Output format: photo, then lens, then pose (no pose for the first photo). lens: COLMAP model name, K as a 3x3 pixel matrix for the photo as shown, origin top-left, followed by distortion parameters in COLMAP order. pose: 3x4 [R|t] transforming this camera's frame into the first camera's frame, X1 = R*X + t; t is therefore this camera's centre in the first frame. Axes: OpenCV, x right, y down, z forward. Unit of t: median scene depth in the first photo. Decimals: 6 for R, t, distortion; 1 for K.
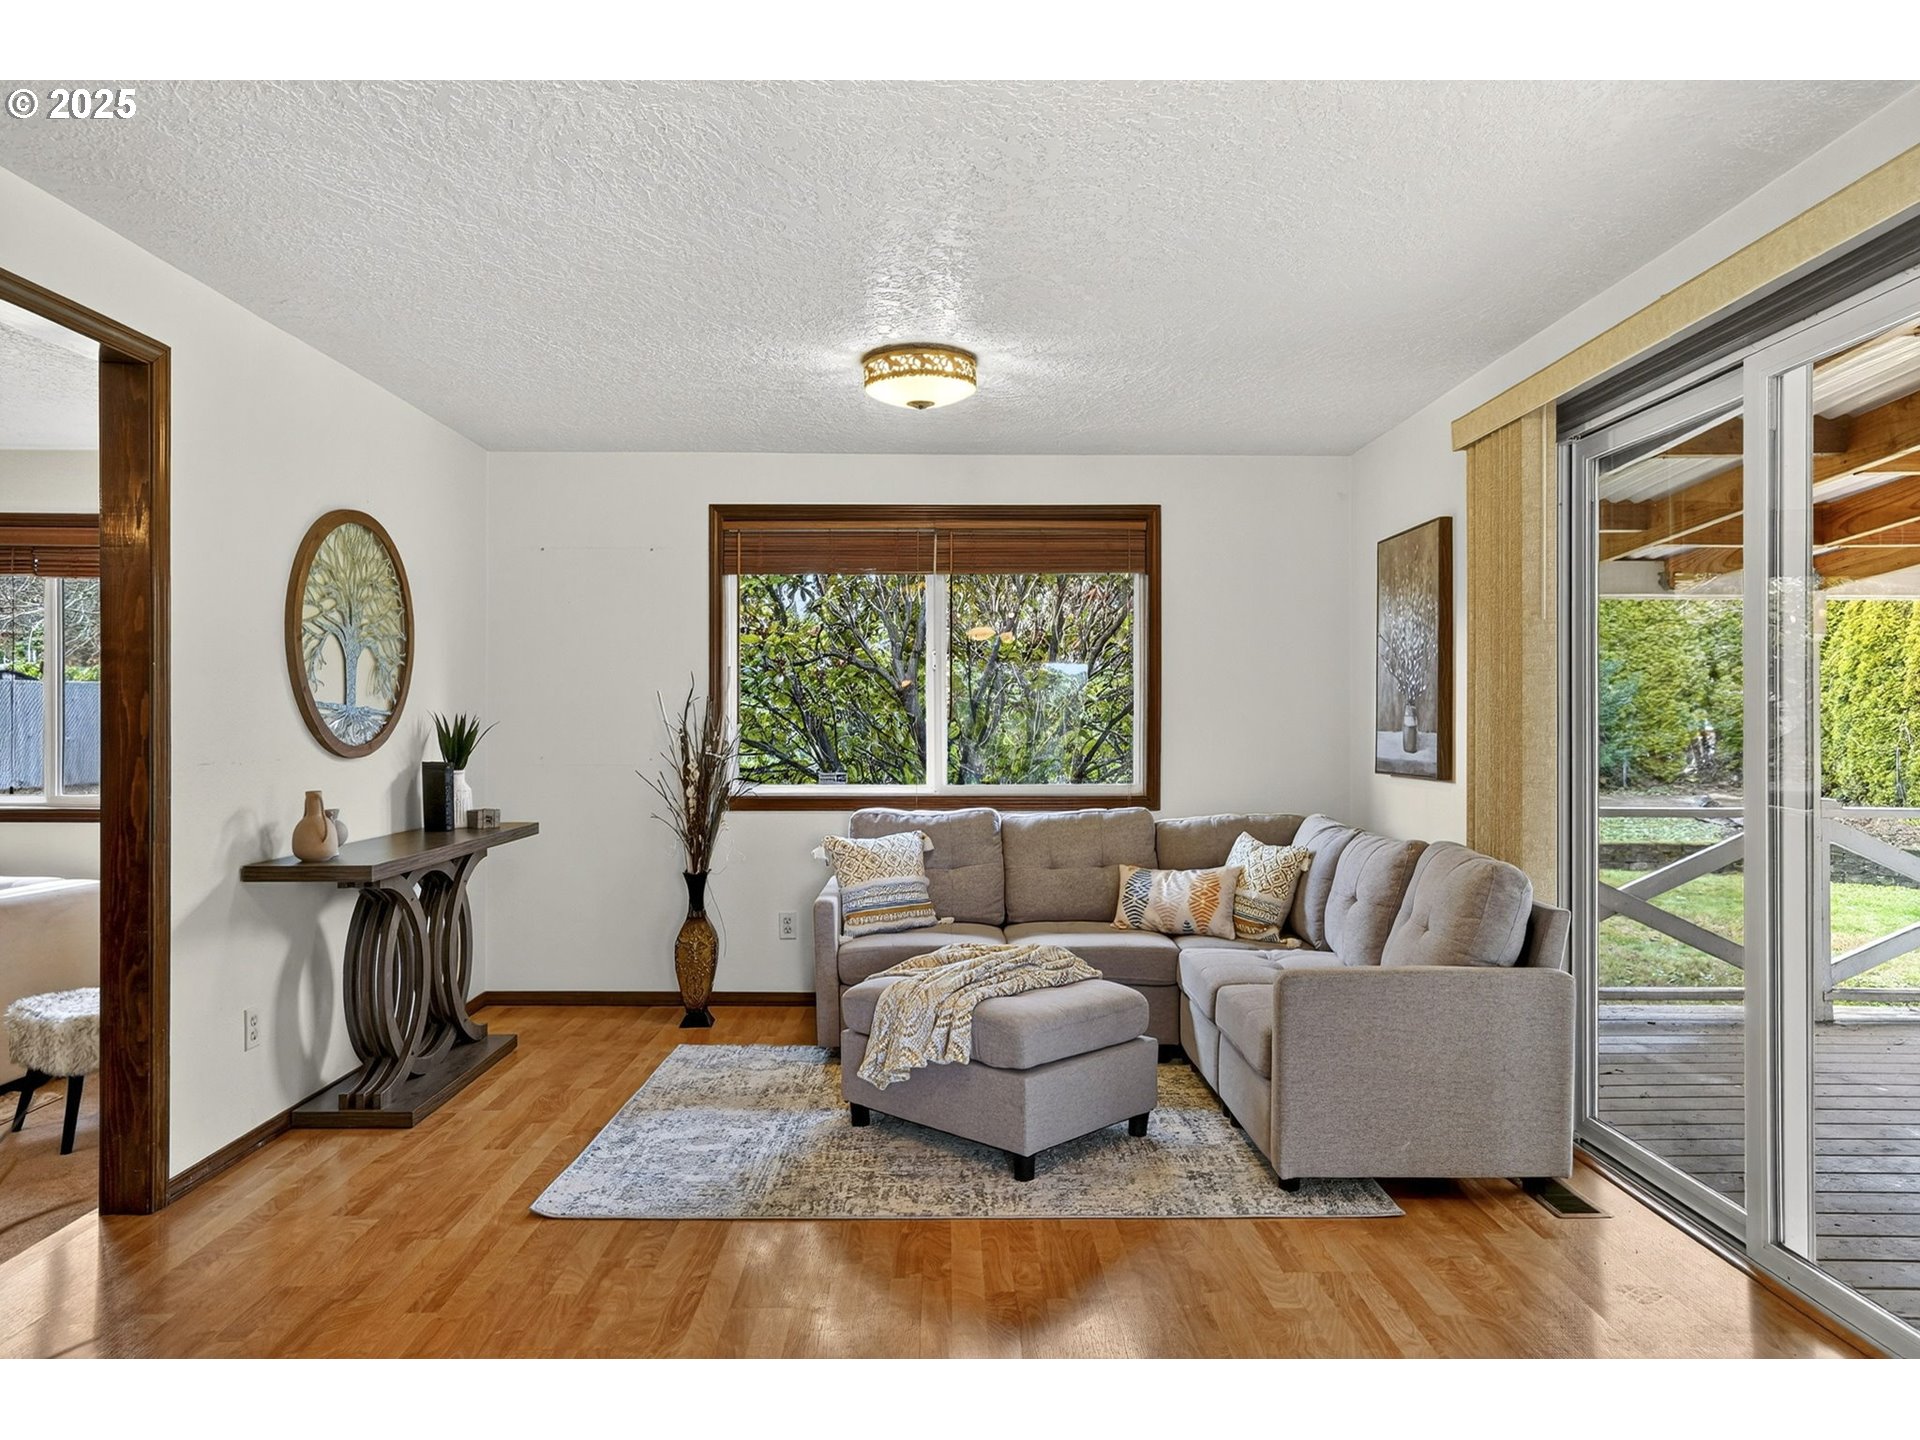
lens RADIAL K [[1214.5, 0, 960.0], [0, 1214.5, 720.0], [0, 0, 1]] dist [0.004792, 0.003364]
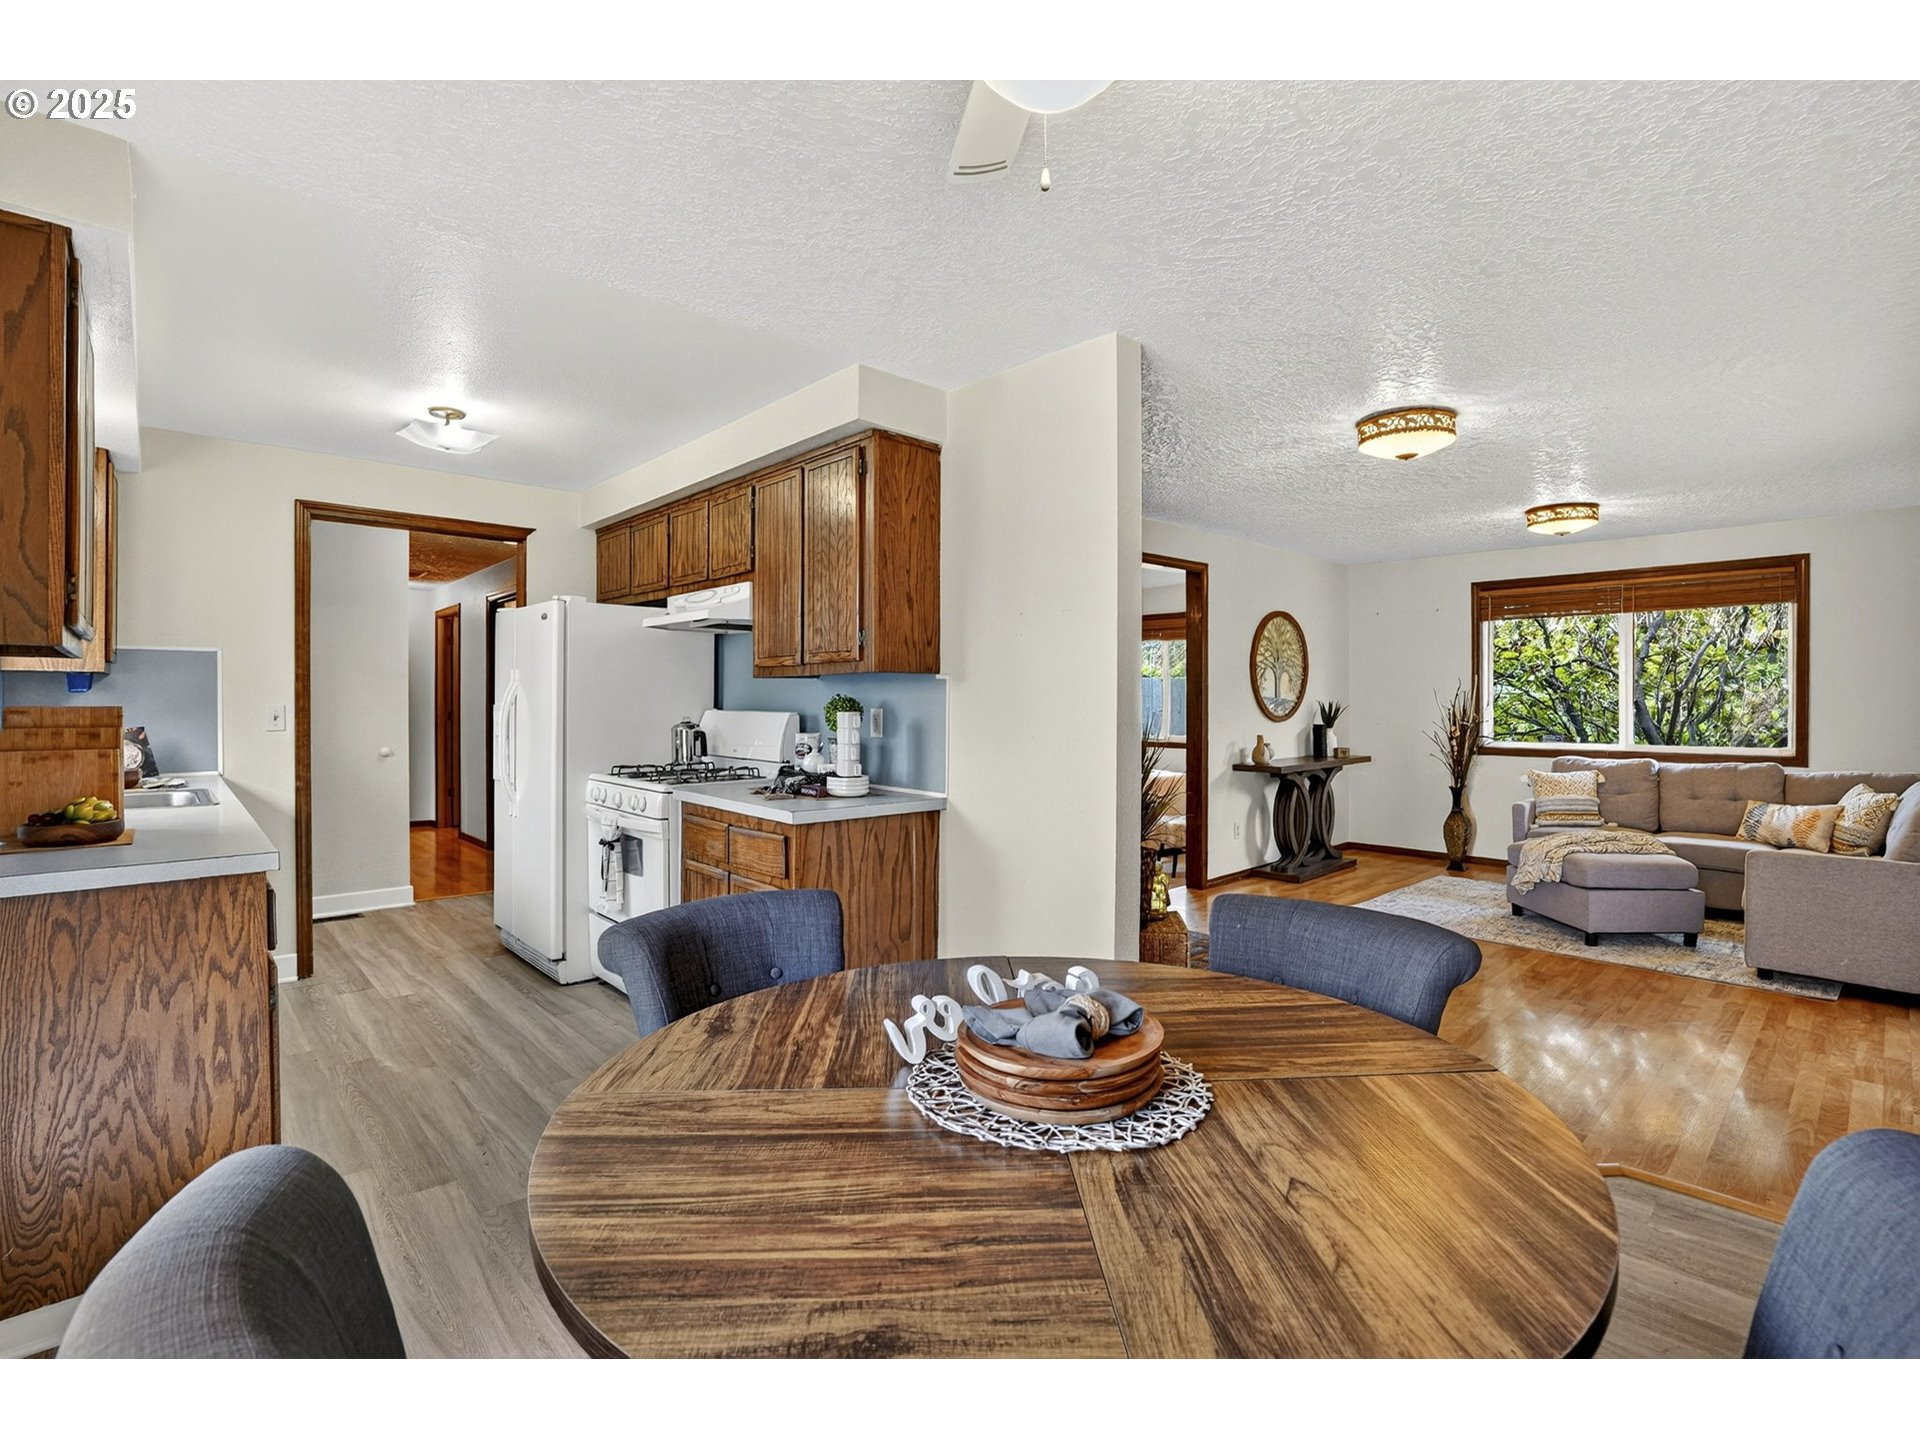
lens RADIAL K [[889.5, 0, 961.7], [0, 889.5, 710.4], [0, 0, 1]] dist [-0.000316, 0.000130]
pose [[0.655309, 0.006574, -0.755333, 0.328753], [0.004955, 0.999903, 0.013002, -0.012274], [0.755345, -0.012263, 0.655213, -0.476832]]
